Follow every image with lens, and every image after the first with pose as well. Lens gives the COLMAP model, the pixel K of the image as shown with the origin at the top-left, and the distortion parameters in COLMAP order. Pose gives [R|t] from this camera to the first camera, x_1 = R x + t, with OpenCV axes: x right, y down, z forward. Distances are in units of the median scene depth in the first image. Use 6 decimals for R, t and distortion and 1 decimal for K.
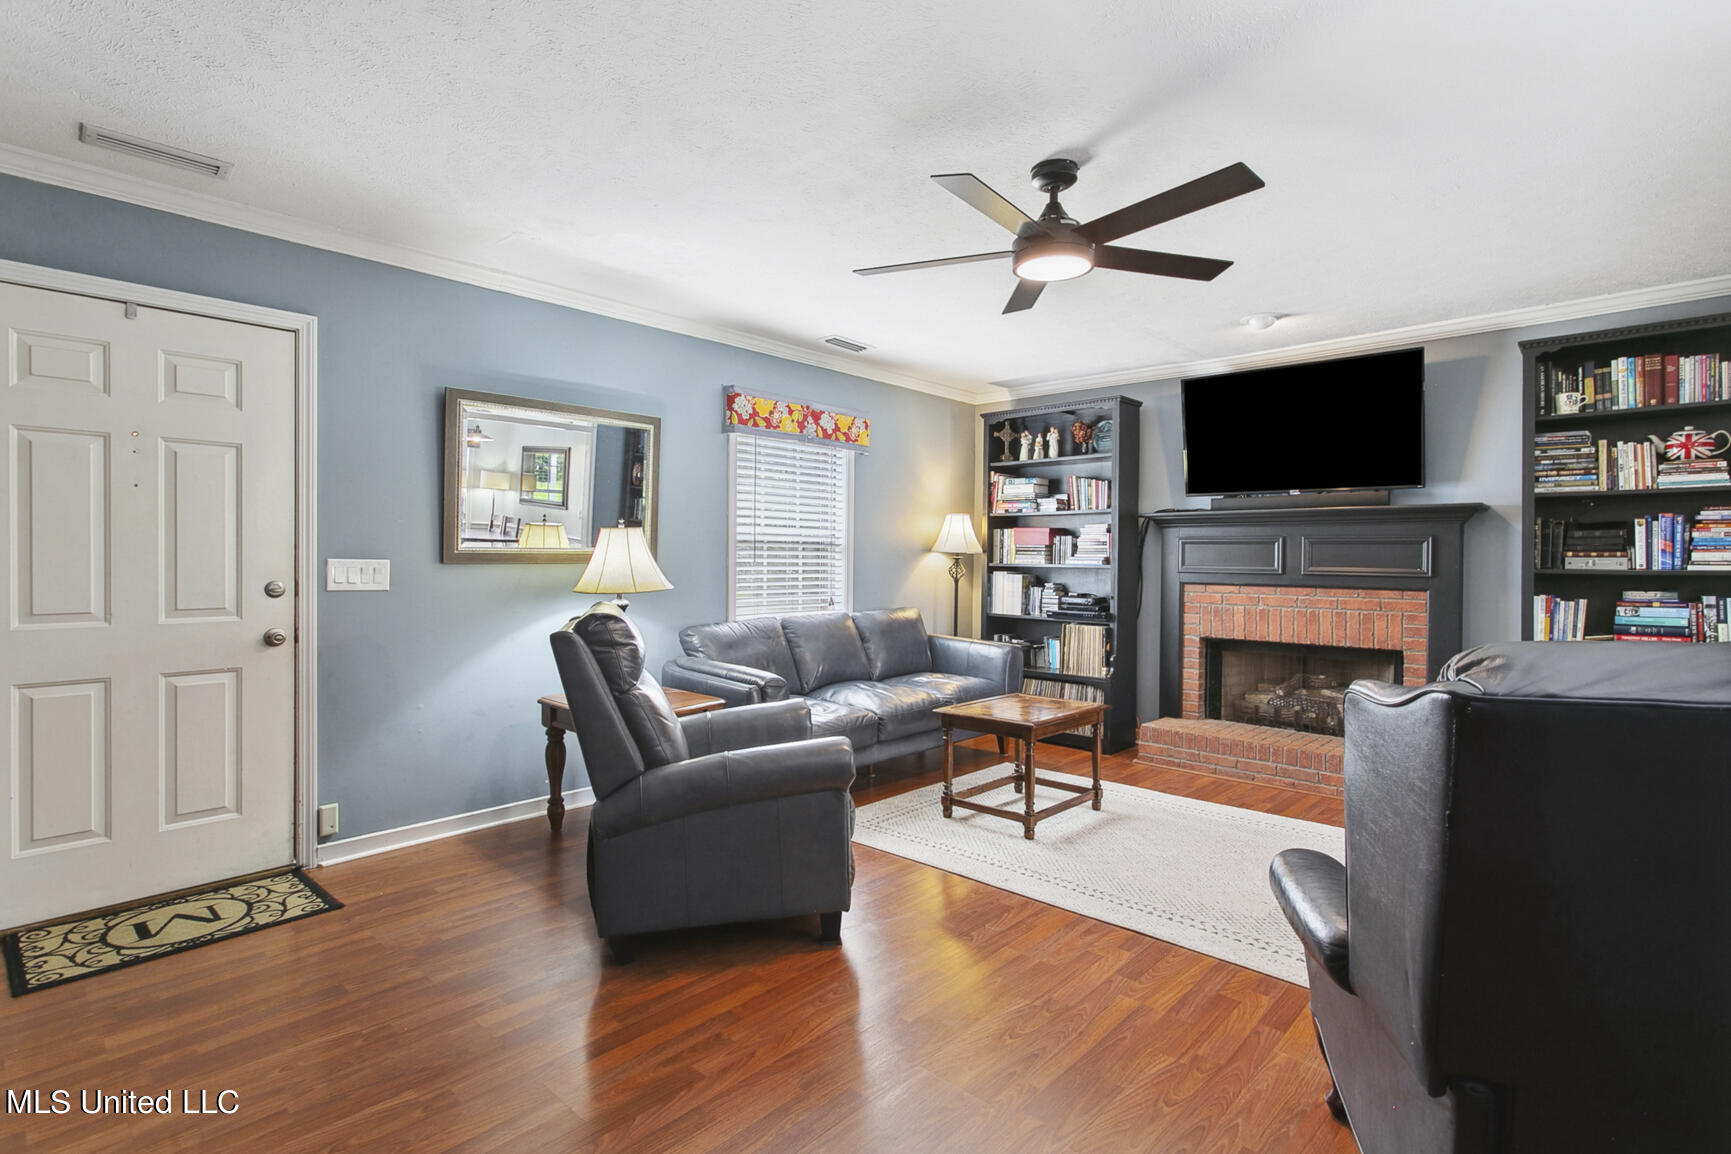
lens RADIAL K [[830.9, 0, 865.8], [0, 830.9, 568.3], [0, 0, 1]] dist [-0.000211, 0.000192]
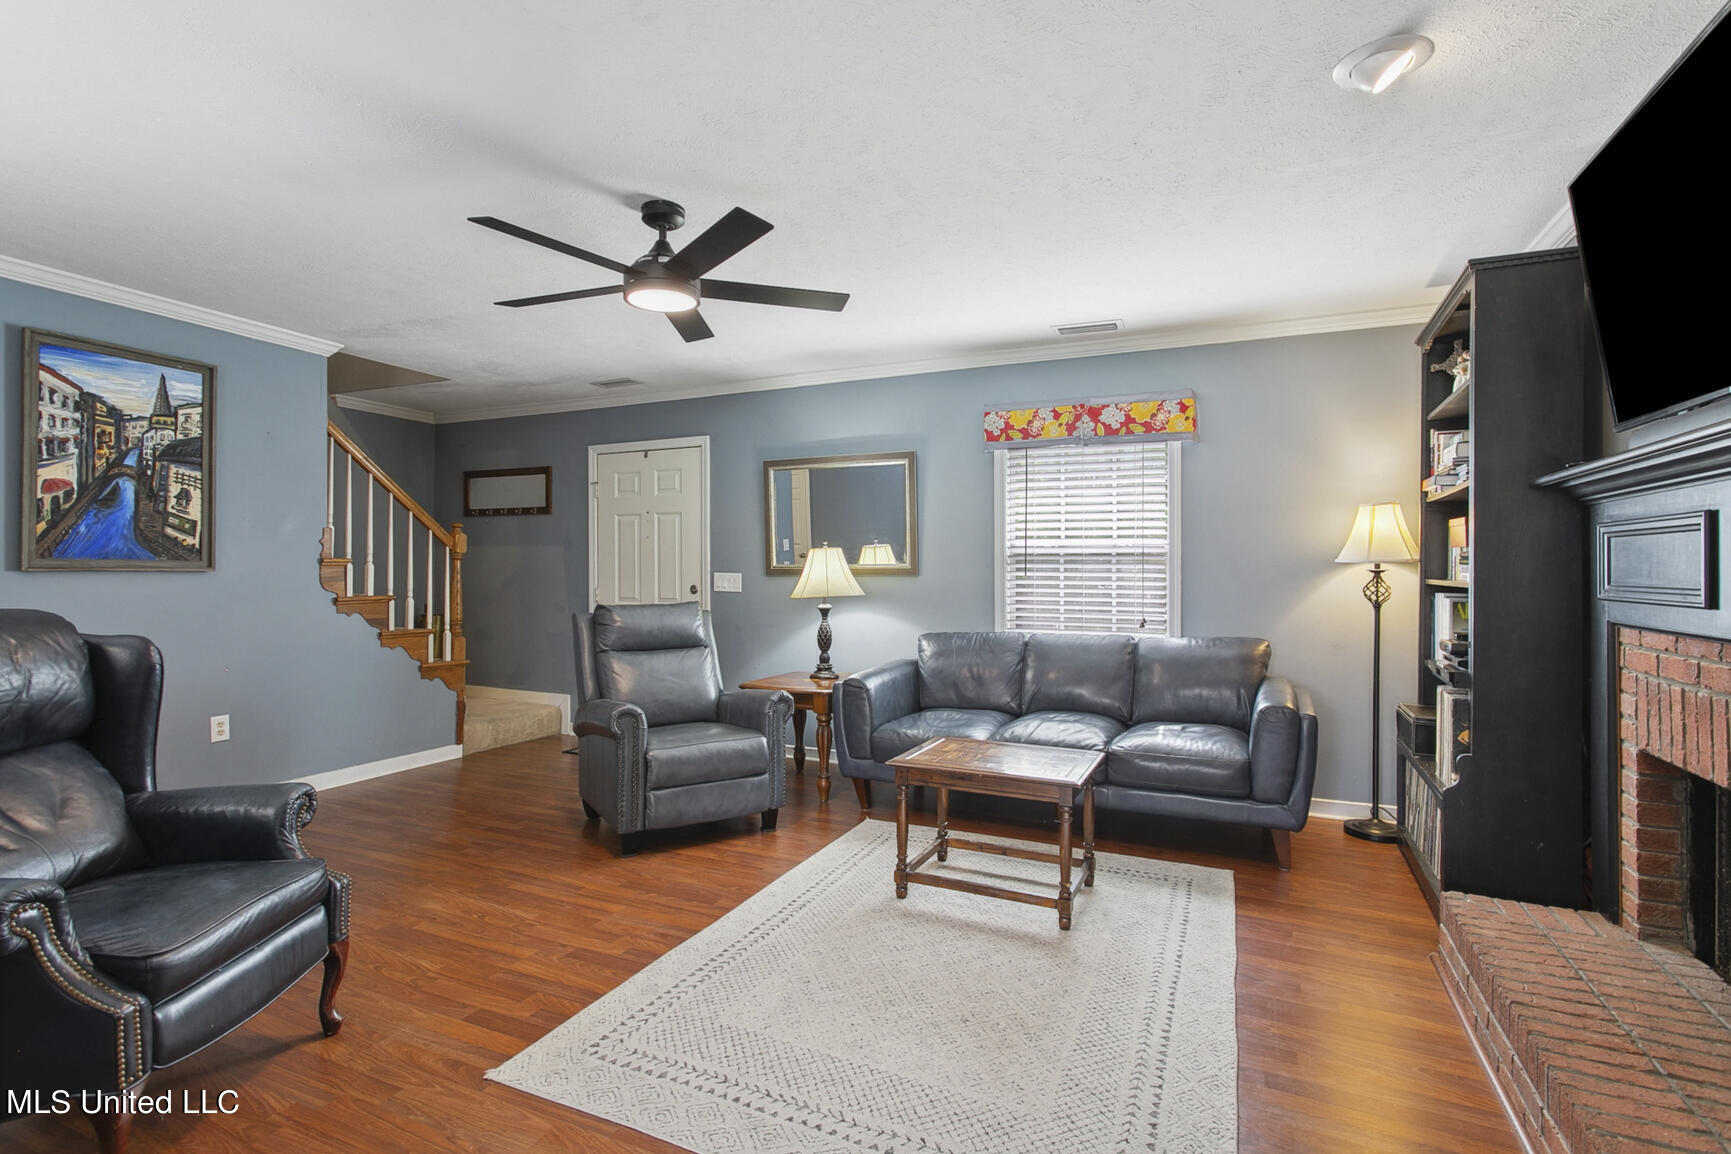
lens RADIAL K [[830.9, 0, 865.8], [0, 830.9, 568.3], [0, 0, 1]] dist [-0.000211, 0.000192]
pose [[0.311249, -0.008519, -0.950290, 0.843891], [-0.012165, 0.999842, -0.012948, -0.001658], [0.950251, 0.015590, 0.311096, 0.583238]]
